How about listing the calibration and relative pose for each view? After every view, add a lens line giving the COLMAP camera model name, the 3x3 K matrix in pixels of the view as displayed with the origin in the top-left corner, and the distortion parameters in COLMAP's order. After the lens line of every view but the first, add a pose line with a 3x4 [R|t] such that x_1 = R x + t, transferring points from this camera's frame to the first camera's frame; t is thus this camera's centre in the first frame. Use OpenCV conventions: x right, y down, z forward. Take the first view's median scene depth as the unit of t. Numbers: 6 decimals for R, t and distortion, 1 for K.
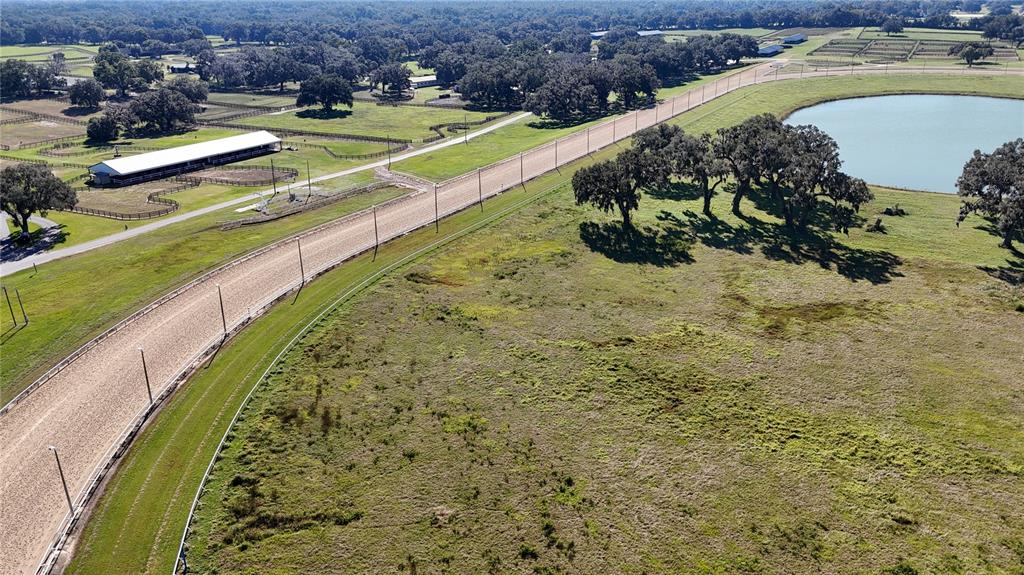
lens RADIAL K [[751.1, 0, 513.2], [0, 751.1, 286.6], [0, 0, 1]] dist [0.084077, -0.084423]
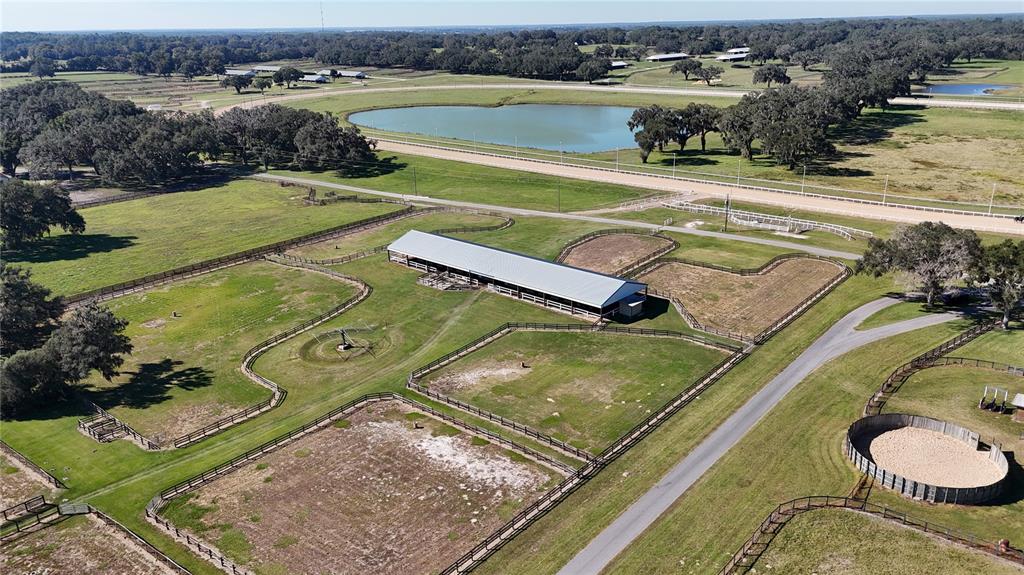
lens RADIAL K [[751.1, 0, 513.2], [0, 751.1, 286.6], [0, 0, 1]] dist [0.084077, -0.084423]
pose [[0.209813, -0.320297, 0.923790, -1.423480], [0.371083, 0.900214, 0.227842, -0.422007], [-0.904586, 0.294998, 0.307733, 1.109825]]
